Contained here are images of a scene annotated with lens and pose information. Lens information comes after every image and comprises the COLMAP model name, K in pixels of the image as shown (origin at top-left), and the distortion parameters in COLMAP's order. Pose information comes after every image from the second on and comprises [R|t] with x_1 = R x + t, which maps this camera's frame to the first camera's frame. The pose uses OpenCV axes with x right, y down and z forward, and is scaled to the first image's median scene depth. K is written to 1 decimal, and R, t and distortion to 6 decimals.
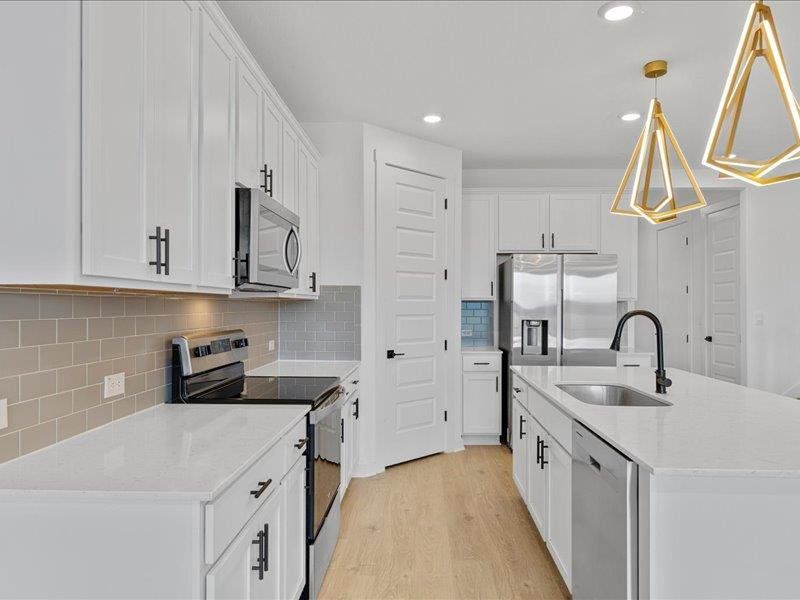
lens RADIAL K [[542.3, 0, 406.6], [0, 542.3, 303.0], [0, 0, 1]] dist [-0.000761, -0.001683]
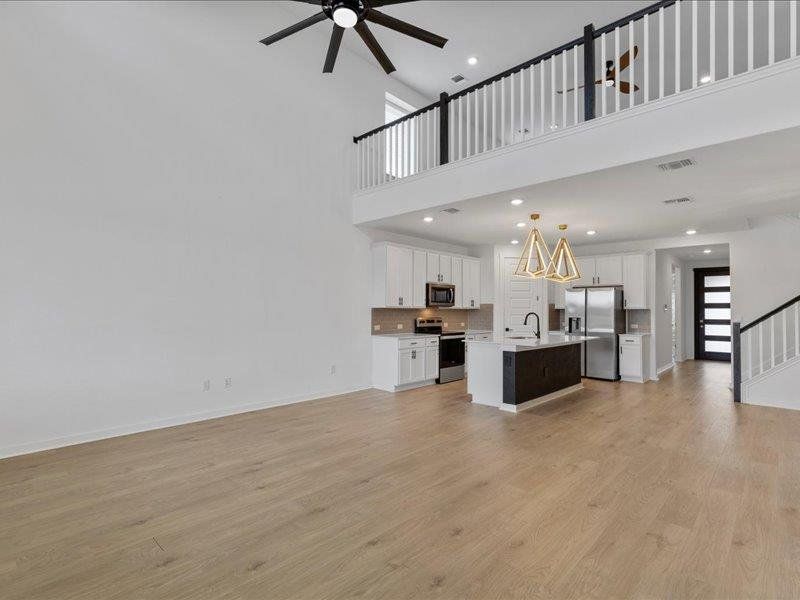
lens RADIAL K [[408.3, 0, 395.7], [0, 408.3, 305.2], [0, 0, 1]] dist [-0.004025, -0.001078]
pose [[0.741706, -0.007213, -0.670686, 0.941911], [-0.000207, 0.999940, -0.010984, -0.002198], [0.670725, 0.008286, 0.741660, -0.875372]]
